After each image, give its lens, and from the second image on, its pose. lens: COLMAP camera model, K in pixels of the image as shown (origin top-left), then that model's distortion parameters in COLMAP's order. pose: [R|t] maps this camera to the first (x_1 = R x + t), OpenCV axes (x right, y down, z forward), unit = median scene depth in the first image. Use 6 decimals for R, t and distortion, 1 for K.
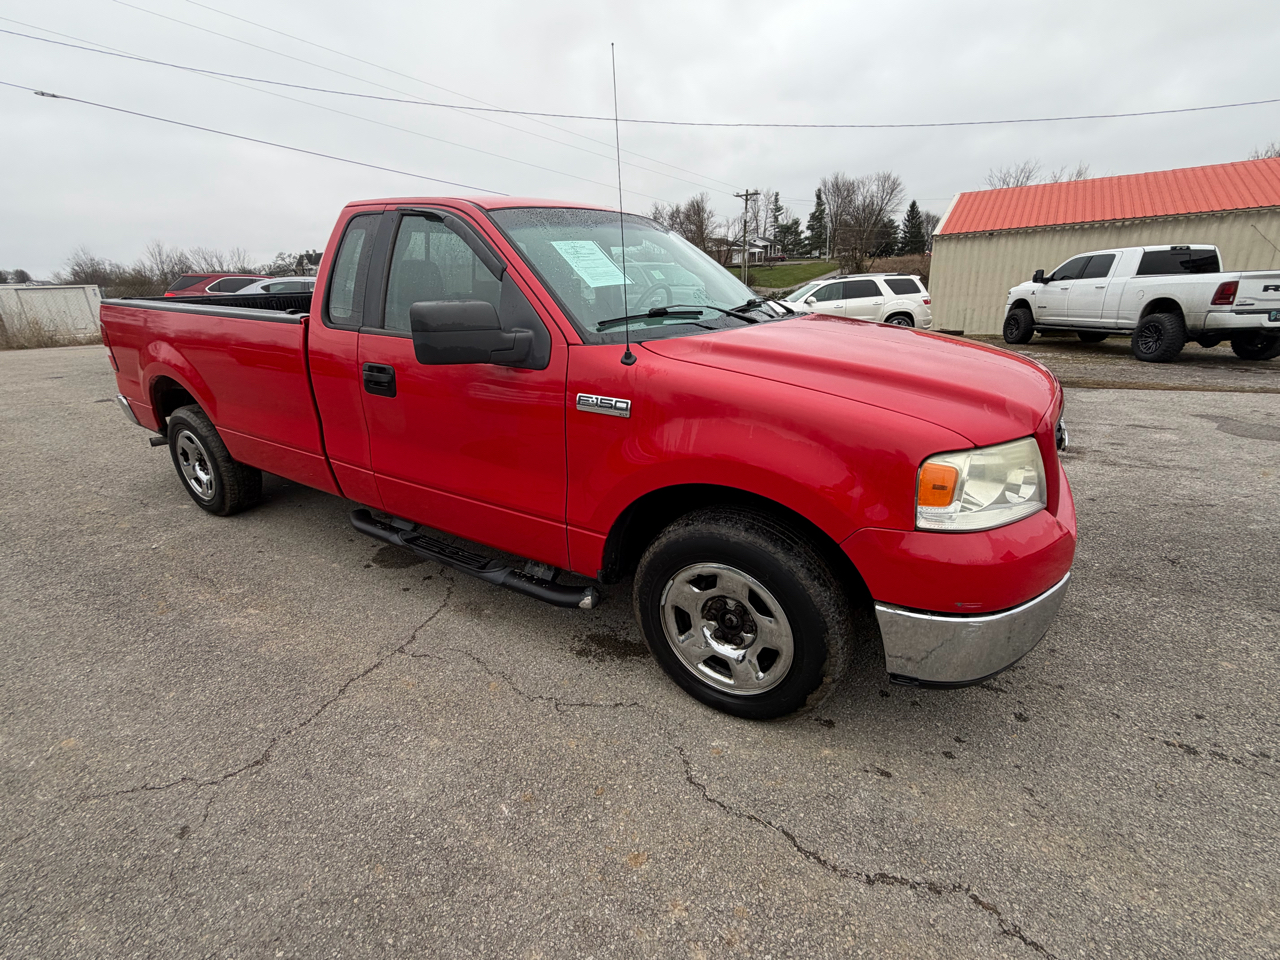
lens RADIAL K [[576.7, 0, 638.1], [0, 576.7, 481.8], [0, 0, 1]] dist [-0.000006, -0.000151]
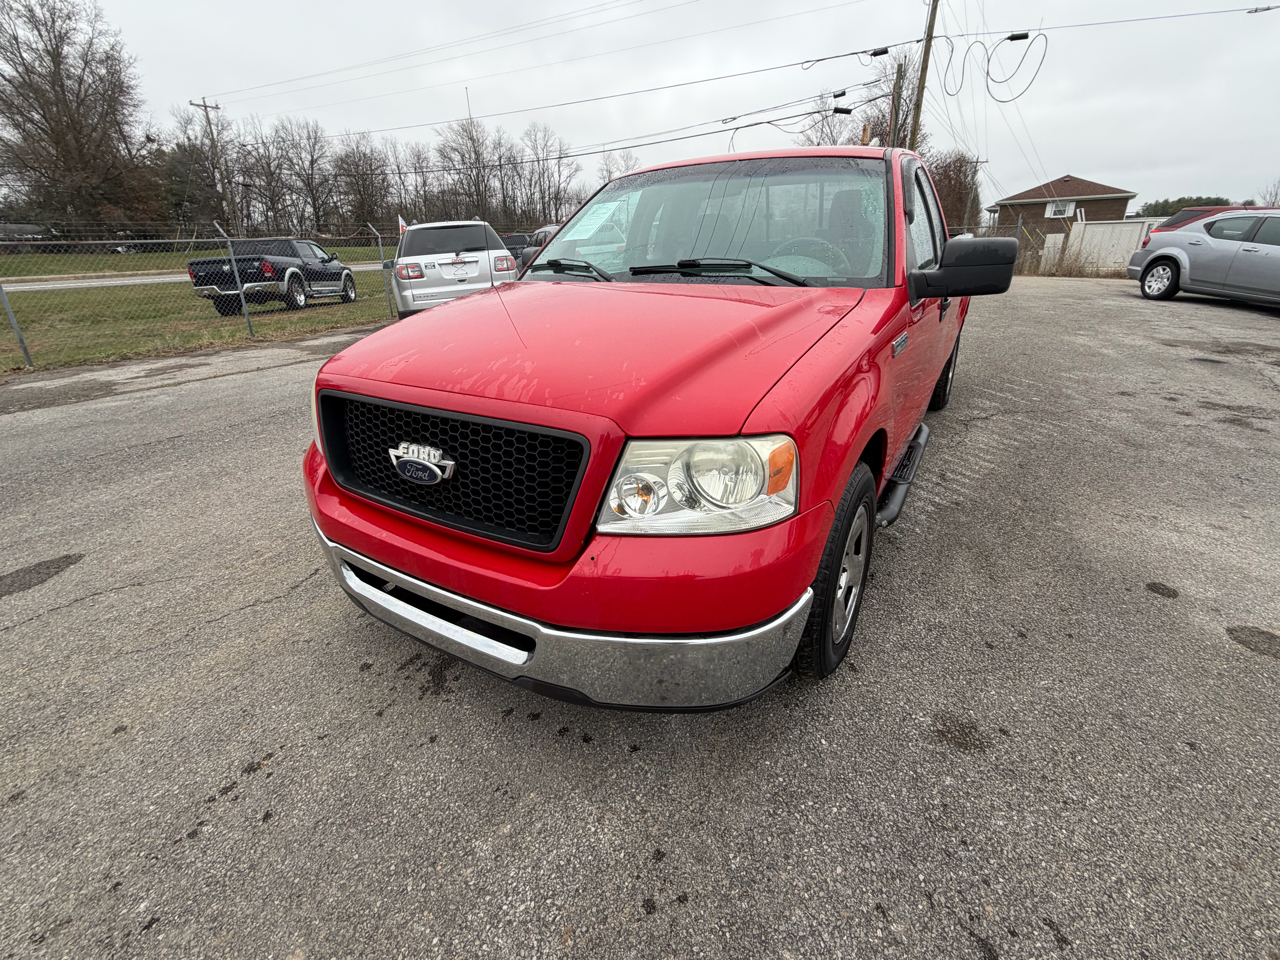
lens RADIAL K [[576.7, 0, 637.0], [0, 576.7, 479.7], [0, 0, 1]] dist [-0.000006, -0.000151]
pose [[0.009190, 0.407095, -0.913340, 0.311752], [-0.313491, 0.868505, 0.383957, -0.095519], [0.949547, 0.282795, 0.135602, 0.255875]]
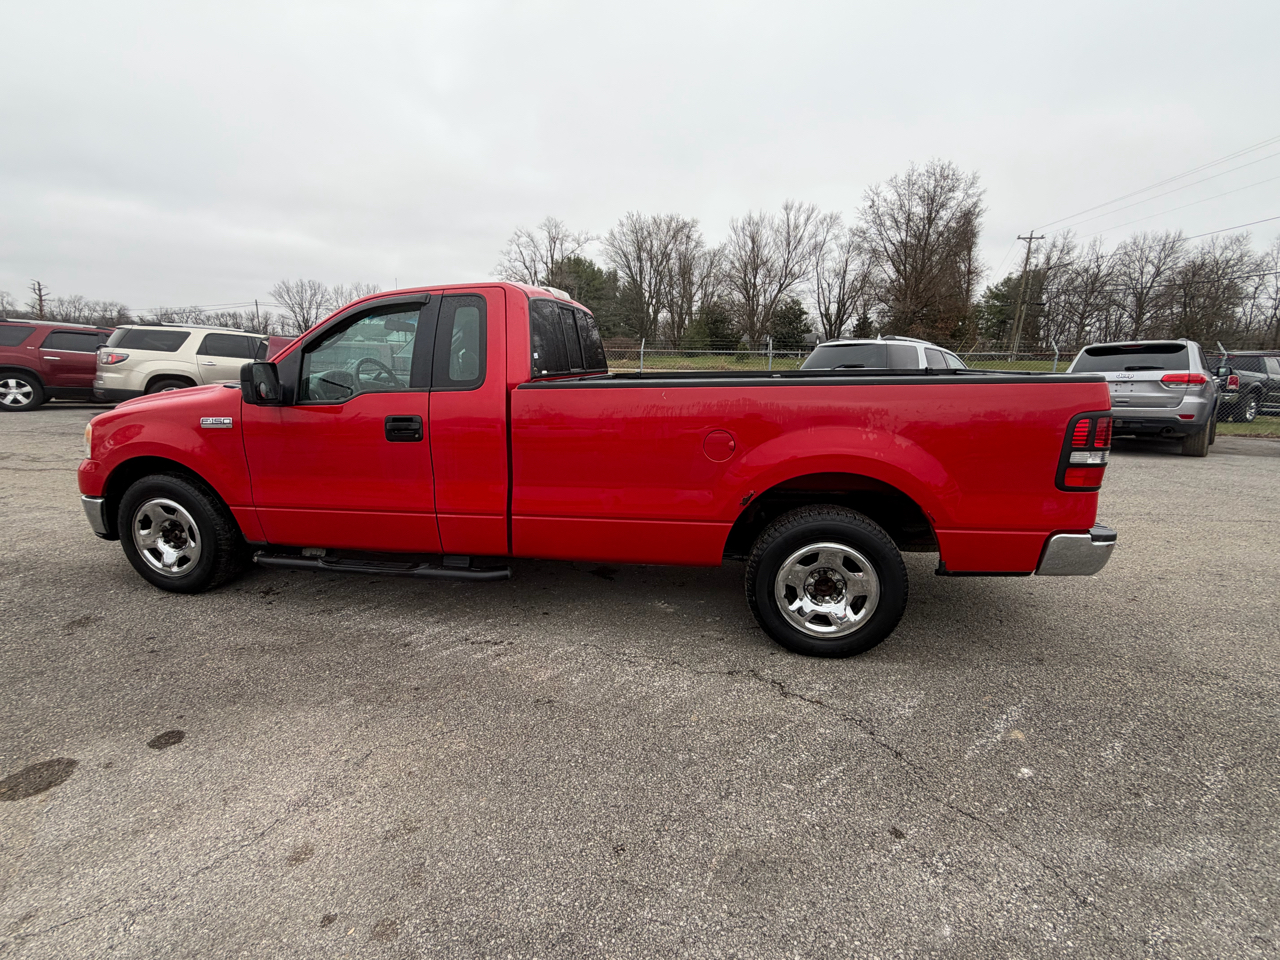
lens RADIAL K [[575.5, 0, 638.4], [0, 575.5, 481.0], [0, 0, 1]] dist [0.000543, -0.000441]
pose [[-0.930919, 0.088535, -0.354333, -0.010995], [-0.114668, 0.850266, 0.513711, -0.259226], [0.346759, 0.518853, -0.781377, 0.728967]]
